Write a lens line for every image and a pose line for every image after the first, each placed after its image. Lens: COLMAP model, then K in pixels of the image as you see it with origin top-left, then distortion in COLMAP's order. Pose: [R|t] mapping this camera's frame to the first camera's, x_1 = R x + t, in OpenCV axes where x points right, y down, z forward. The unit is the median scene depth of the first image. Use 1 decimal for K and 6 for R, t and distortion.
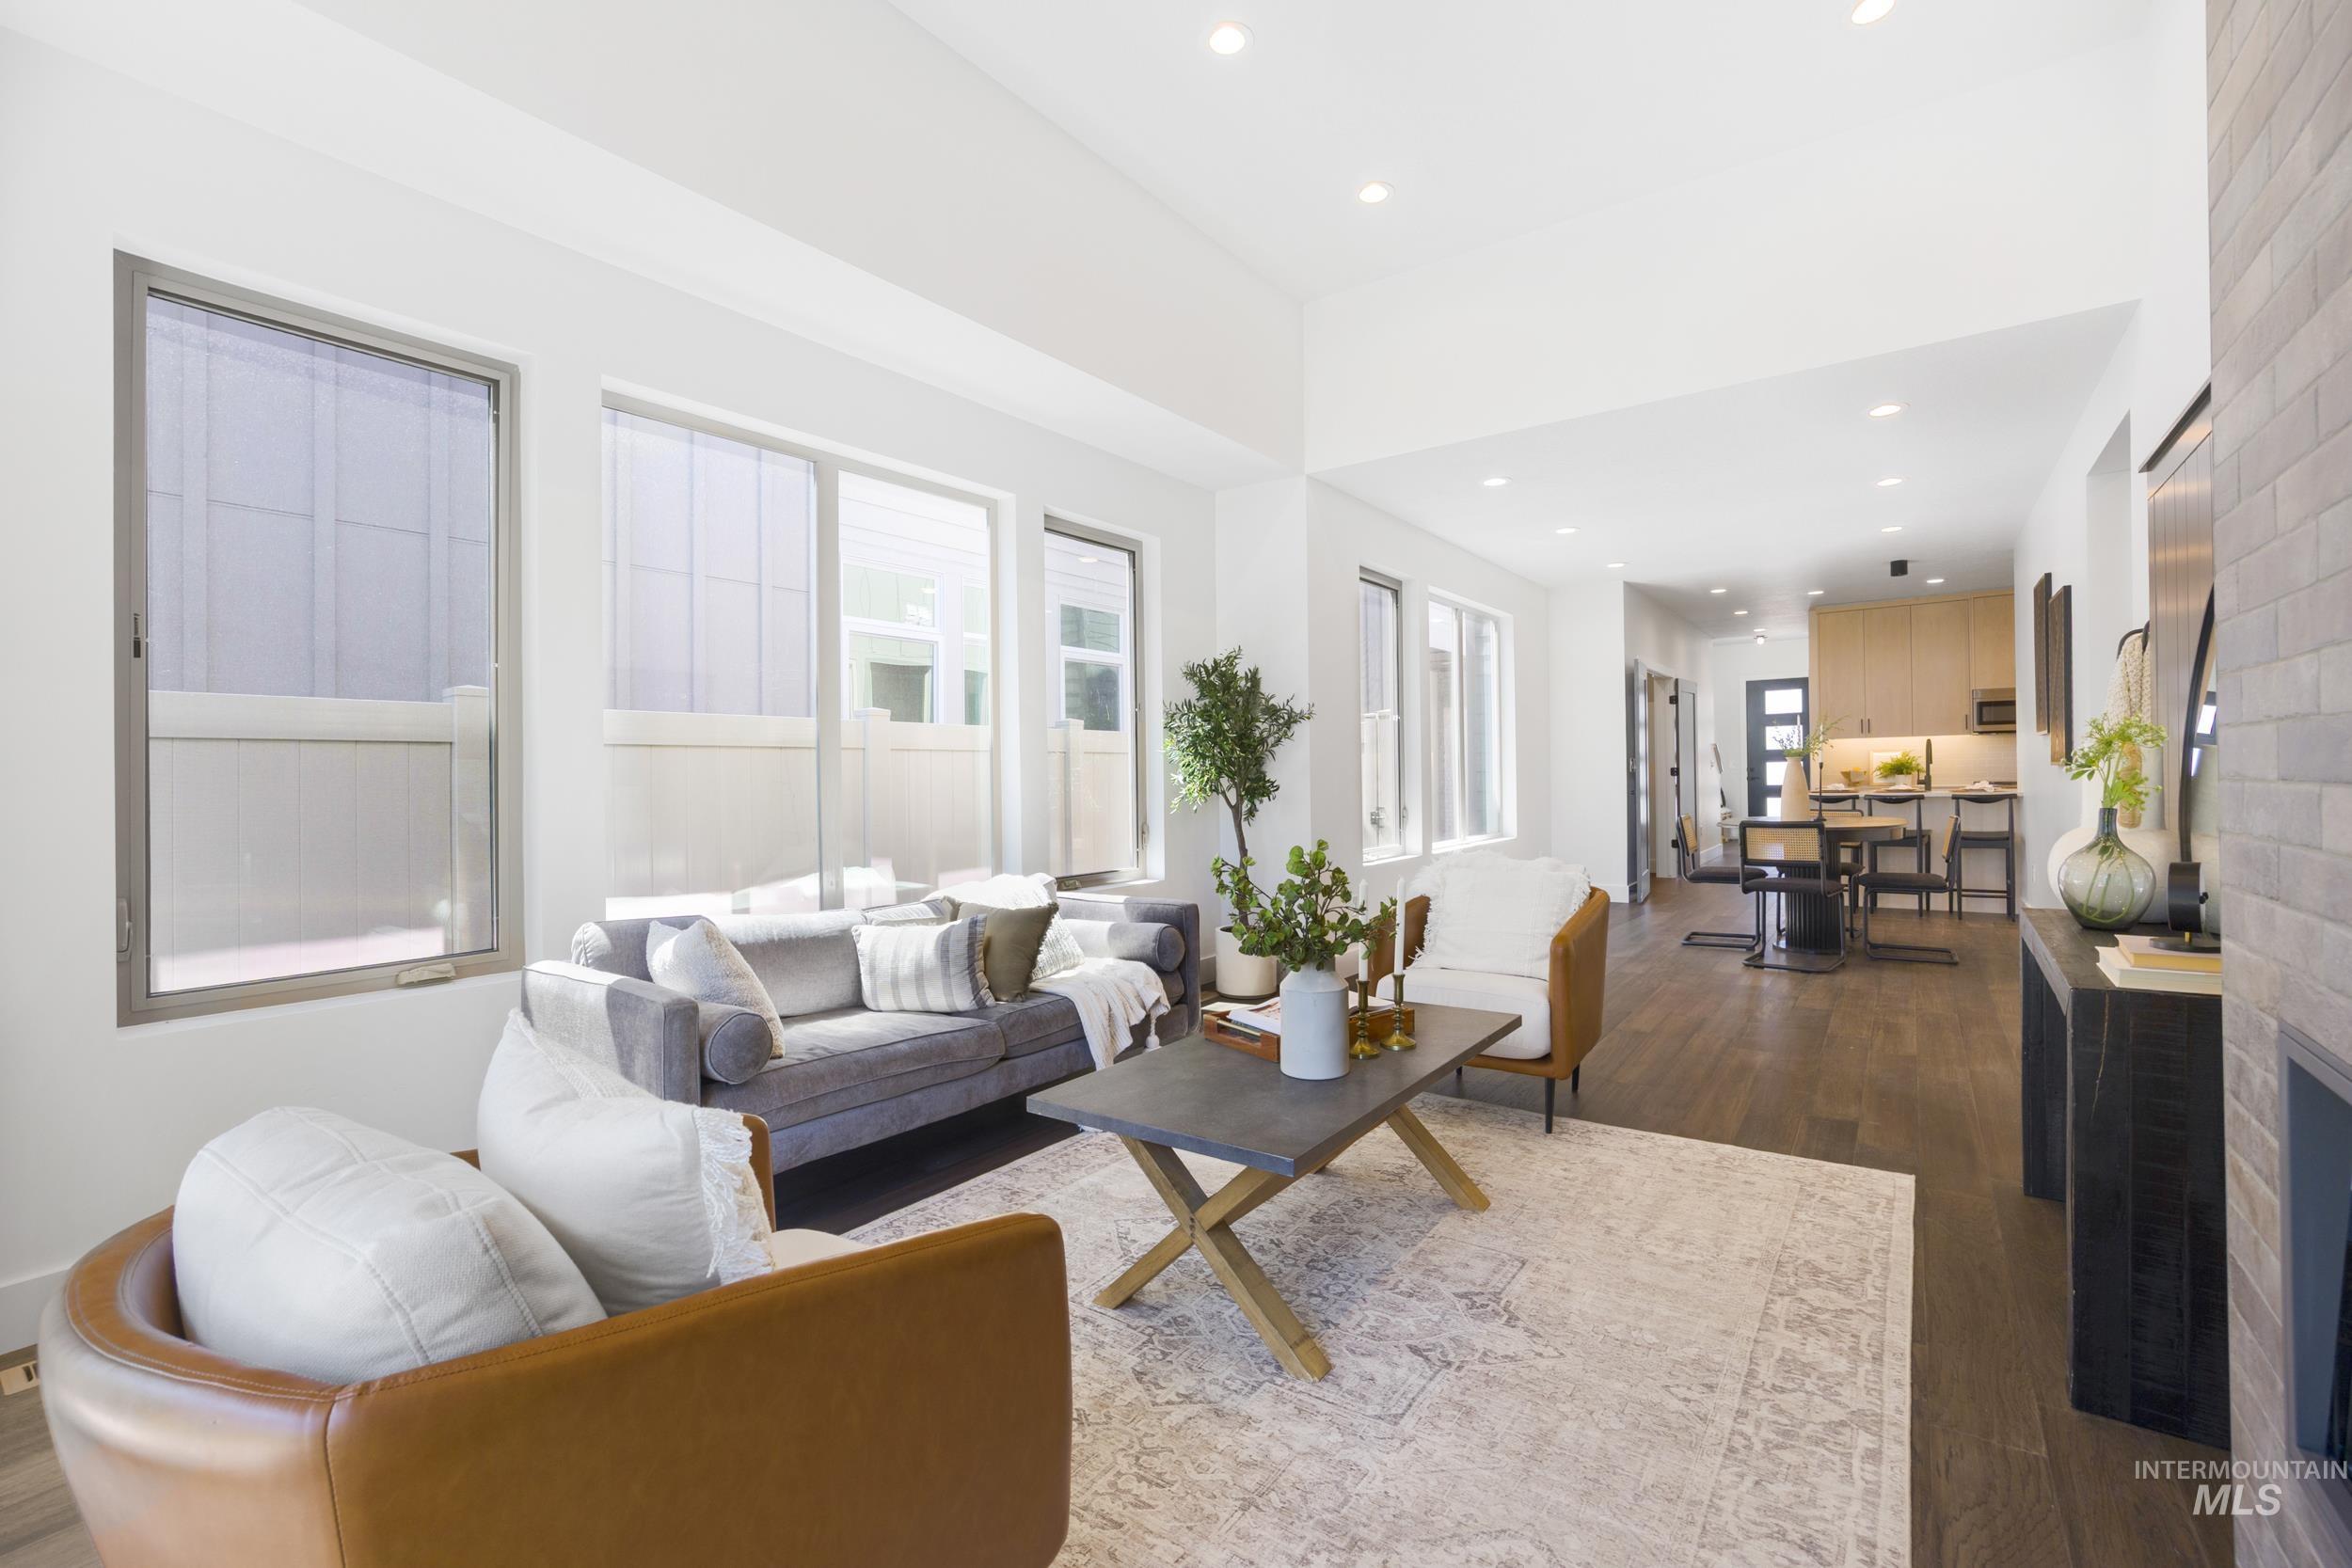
lens RADIAL K [[1018.1, 0, 1175.7], [0, 1018.1, 779.9], [0, 0, 1]] dist [-0.004086, 0.000666]
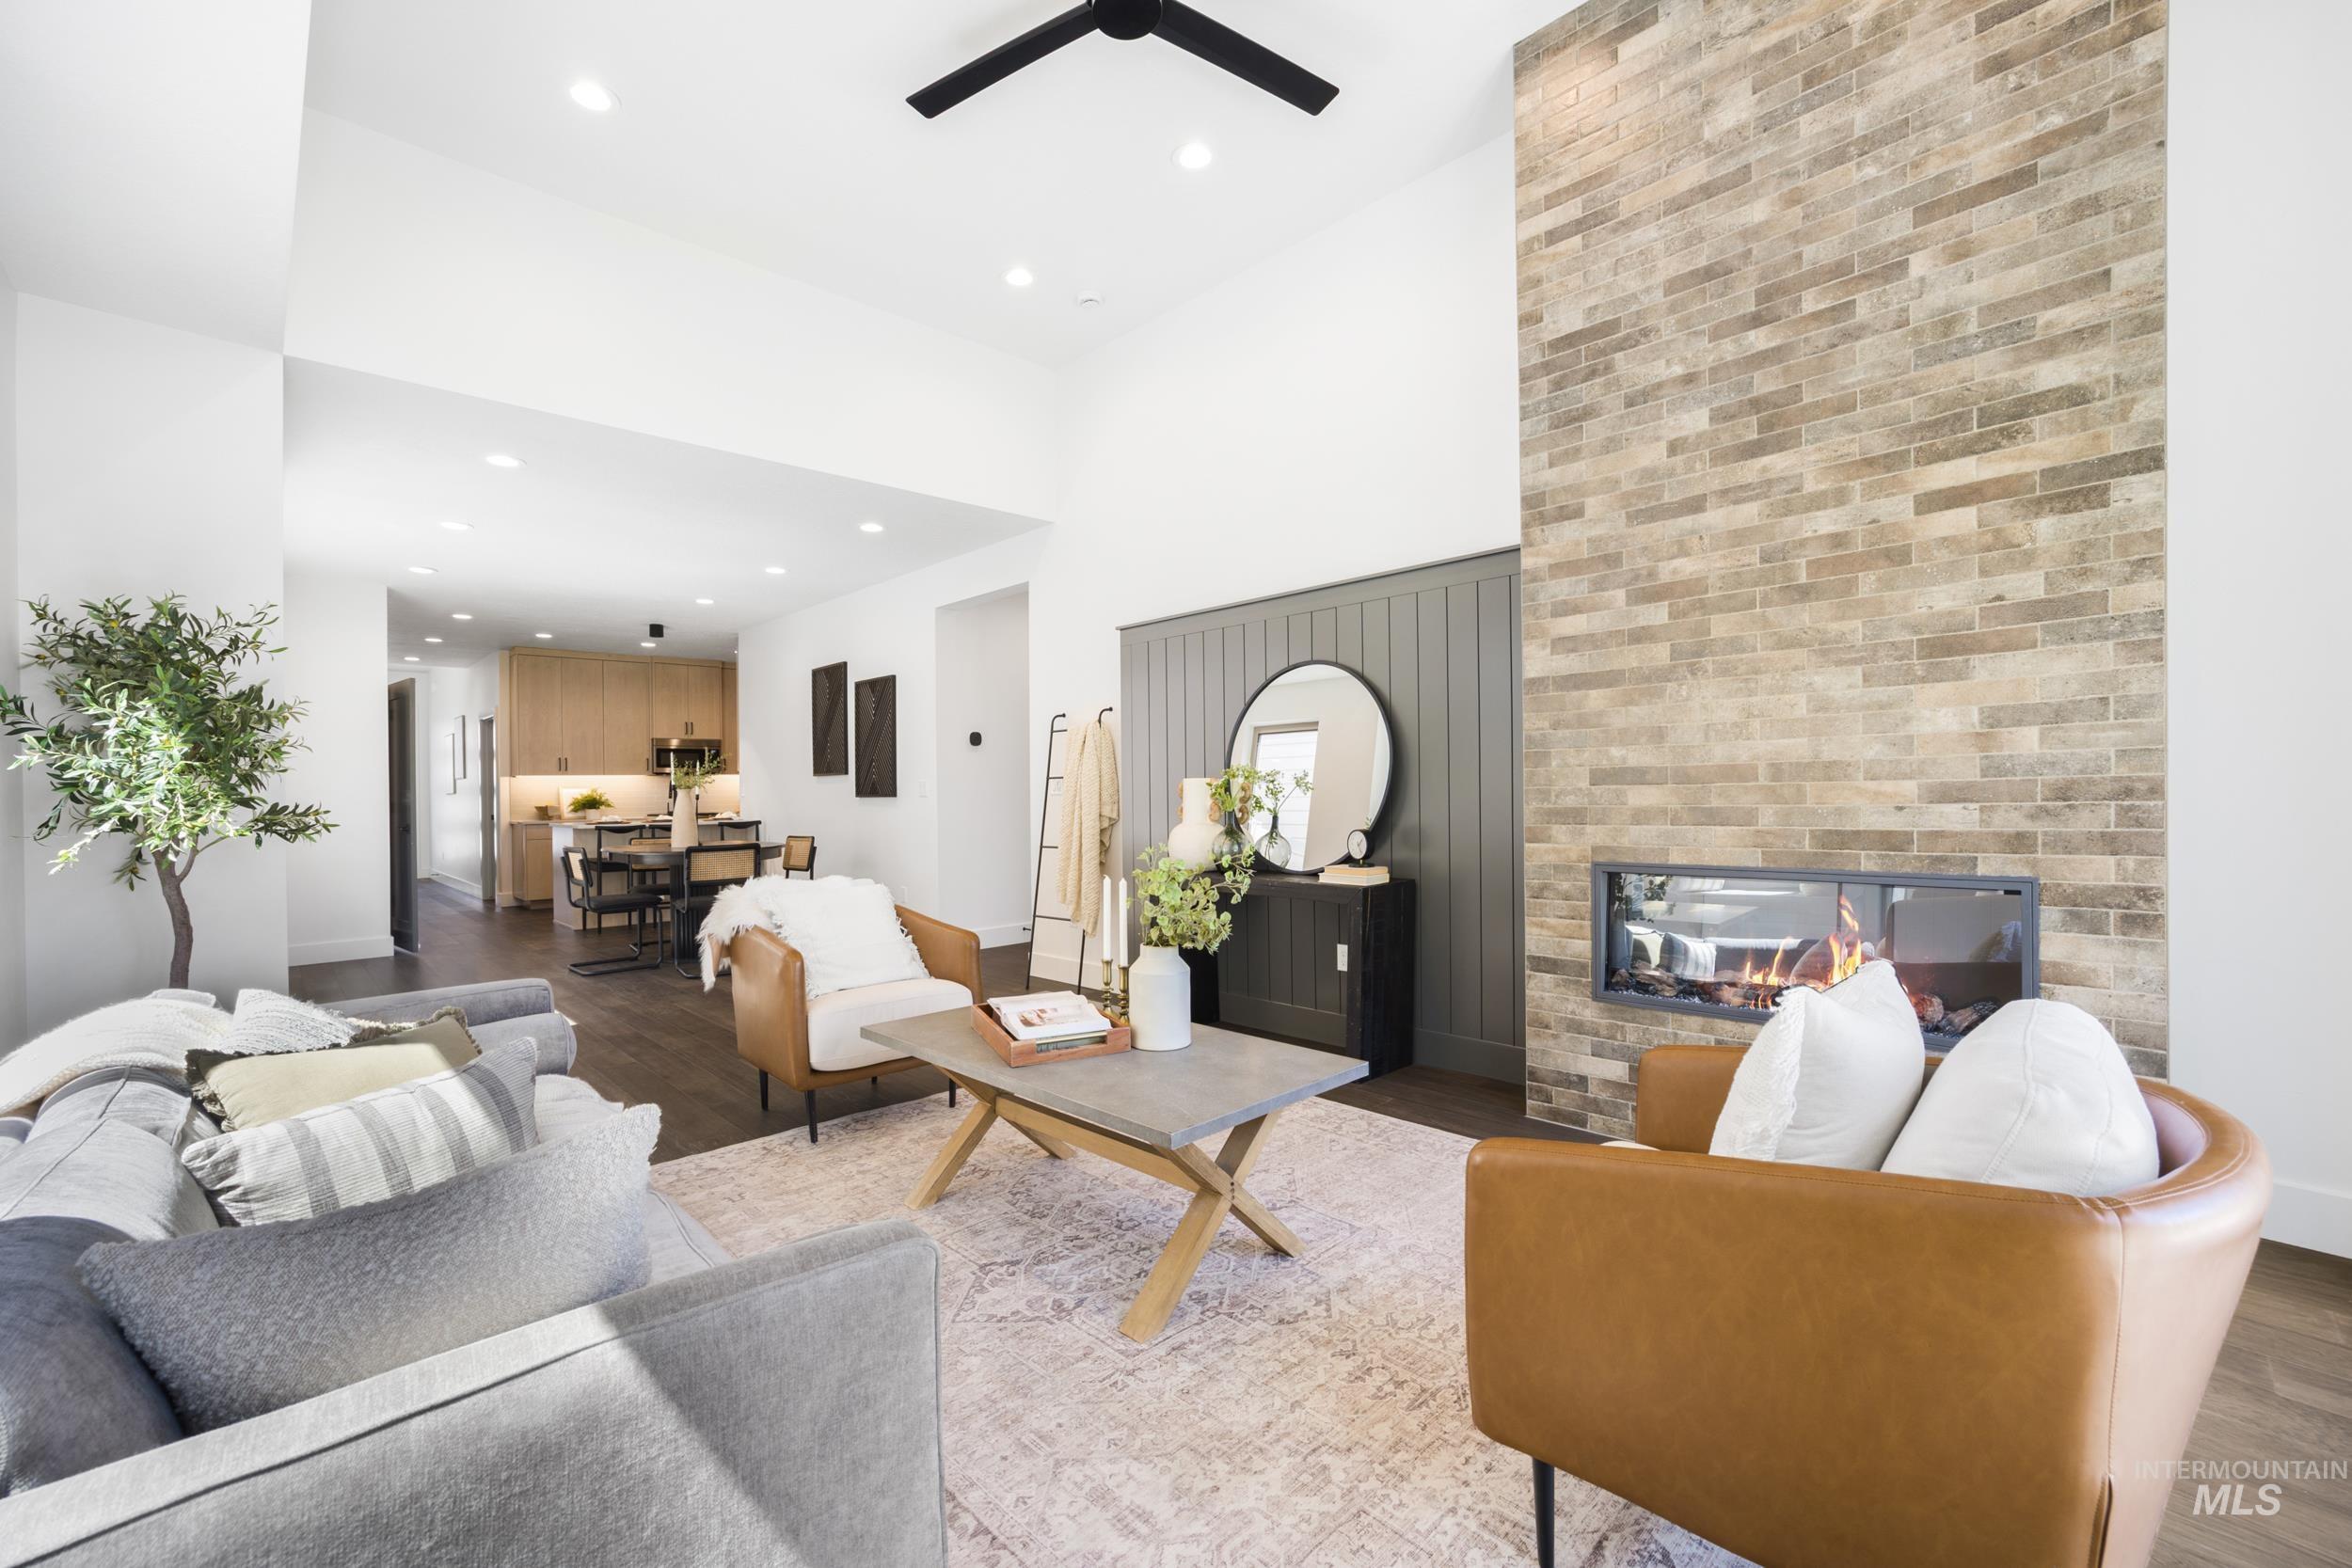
lens RADIAL K [[968.3, 0, 1156.1], [0, 968.3, 801.7], [0, 0, 1]] dist [-0.015161, -0.000656]
pose [[0.197064, -0.002297, 0.980388, -0.916594], [0.021716, 0.999762, -0.002022, 0.012517], [-0.980150, 0.021688, 0.197067, 0.765451]]
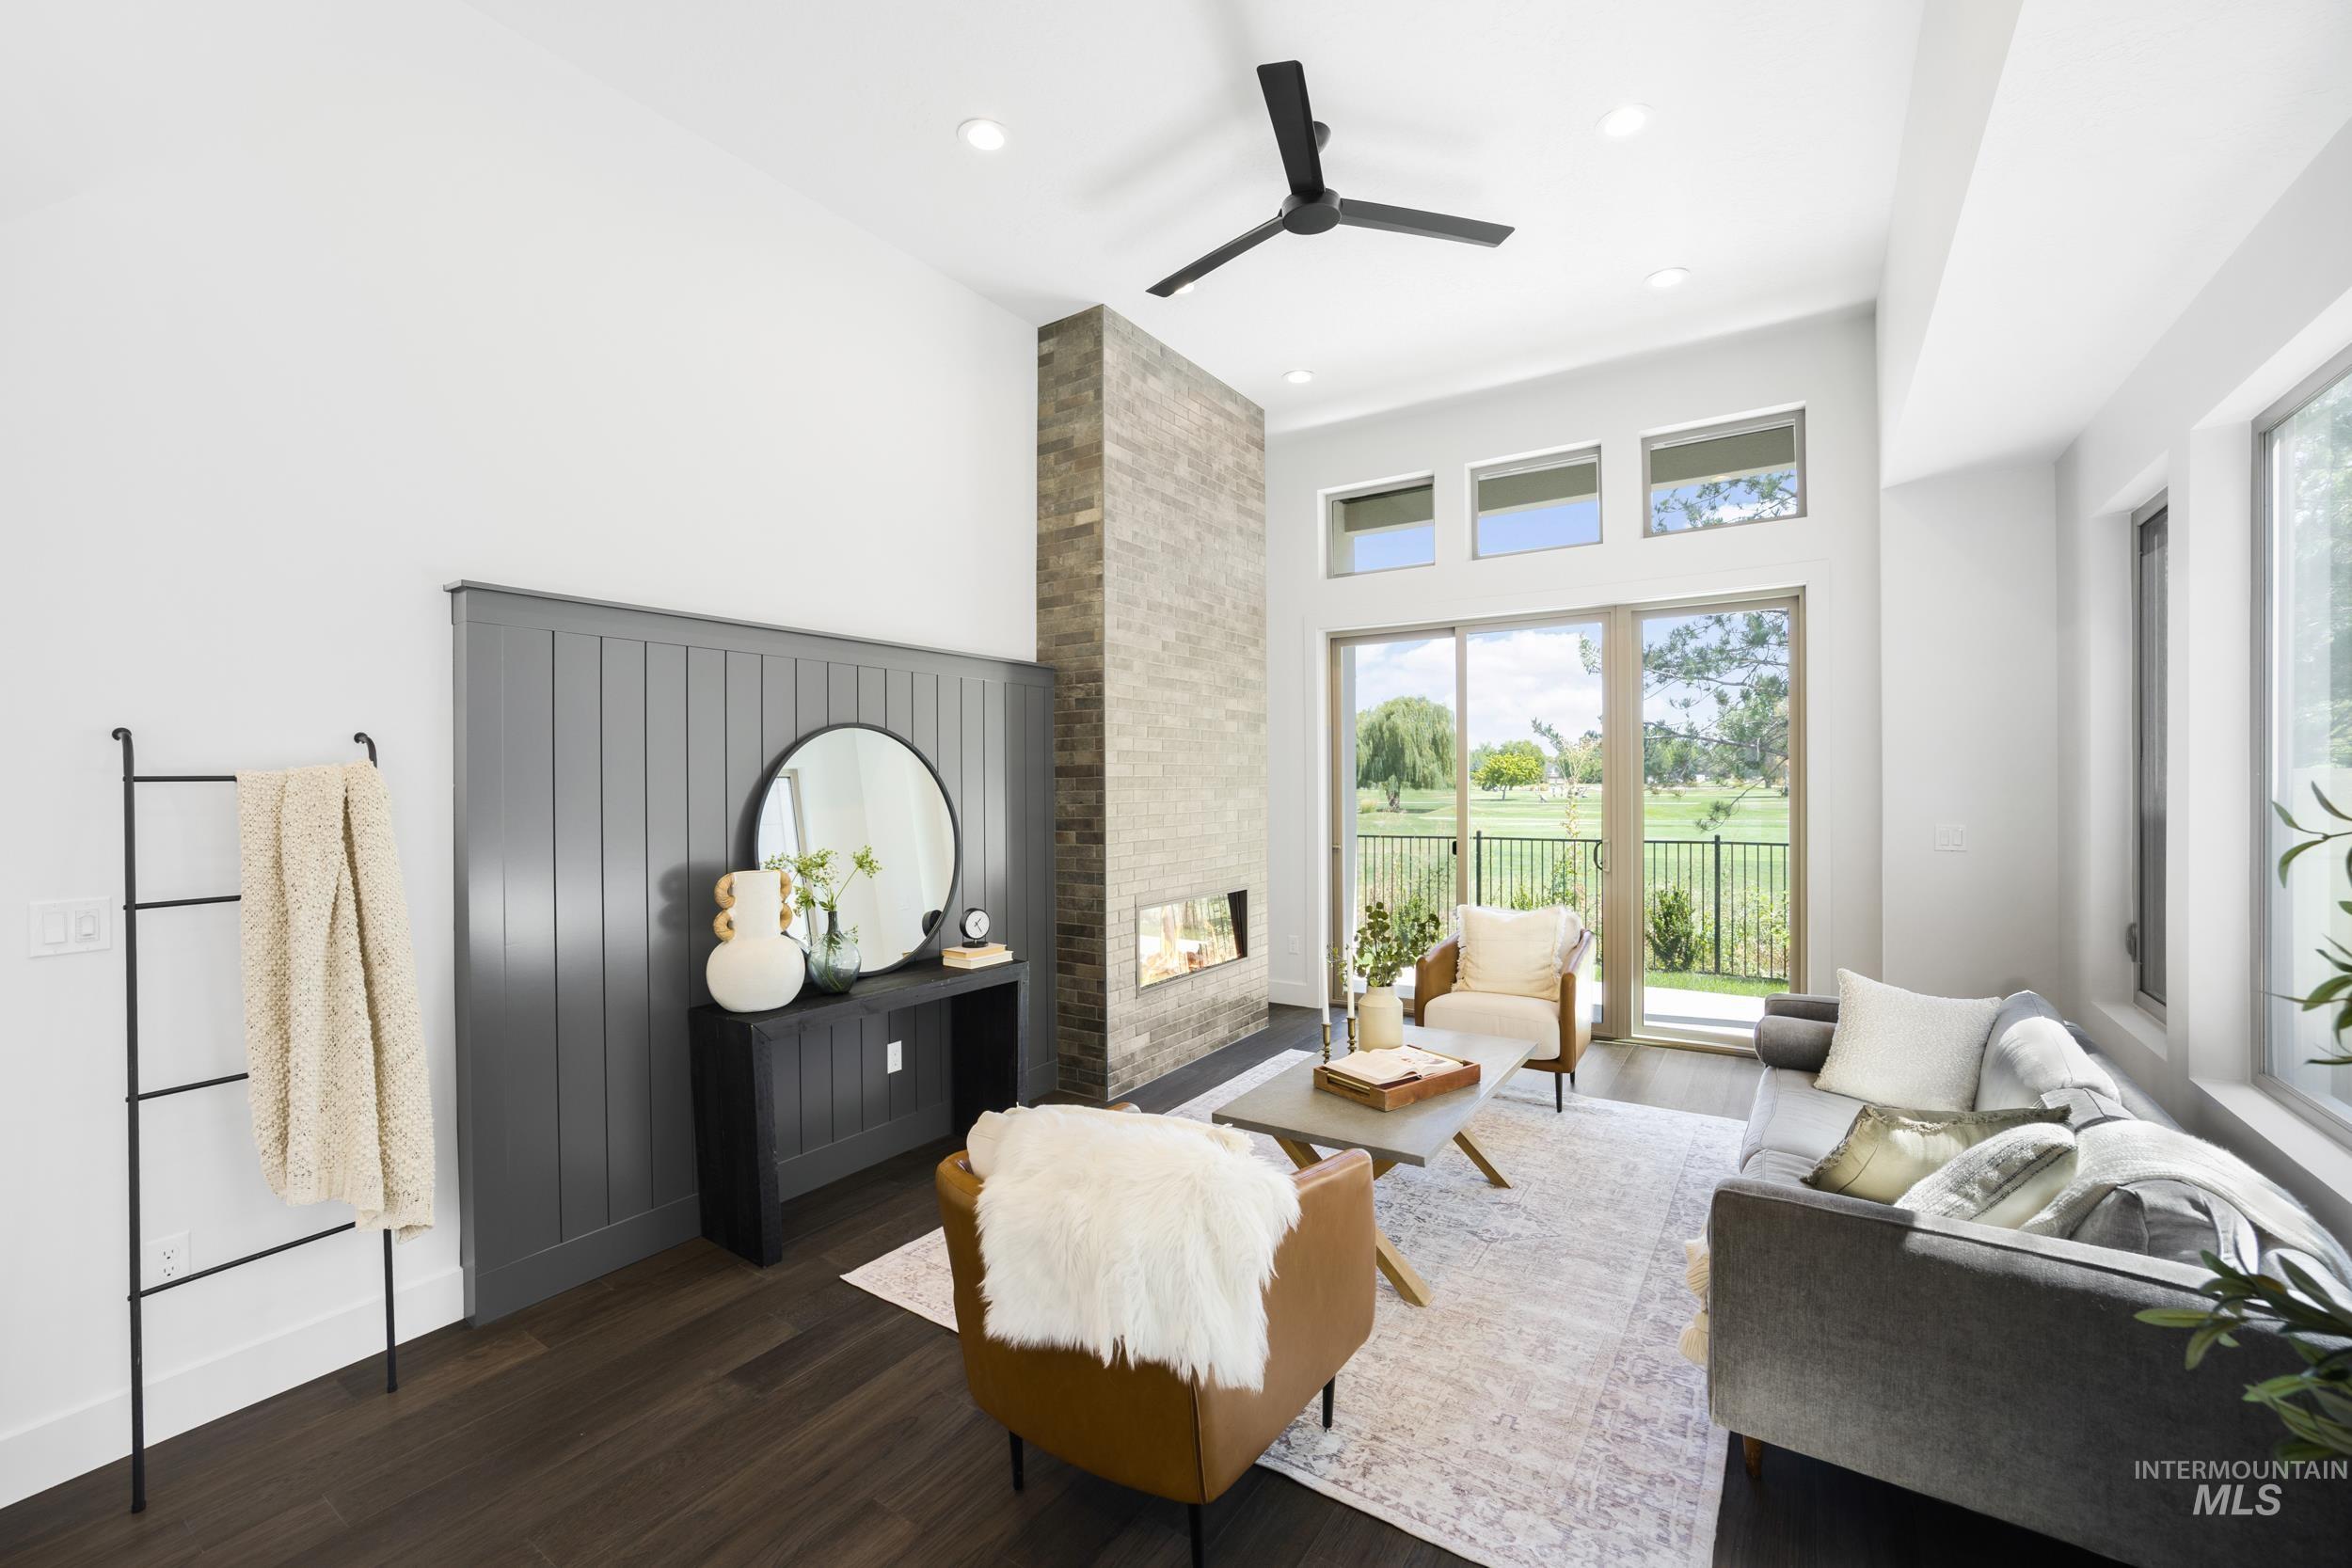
lens RADIAL K [[968.3, 0, 1212.6], [0, 968.3, 806.4], [0, 0, 1]] dist [-0.015161, -0.000656]
pose [[-0.997723, 0.017470, -0.065145, 0.462923], [0.015668, 0.999483, 0.028070, -0.147470], [0.065602, 0.026986, -0.997481, 2.401423]]
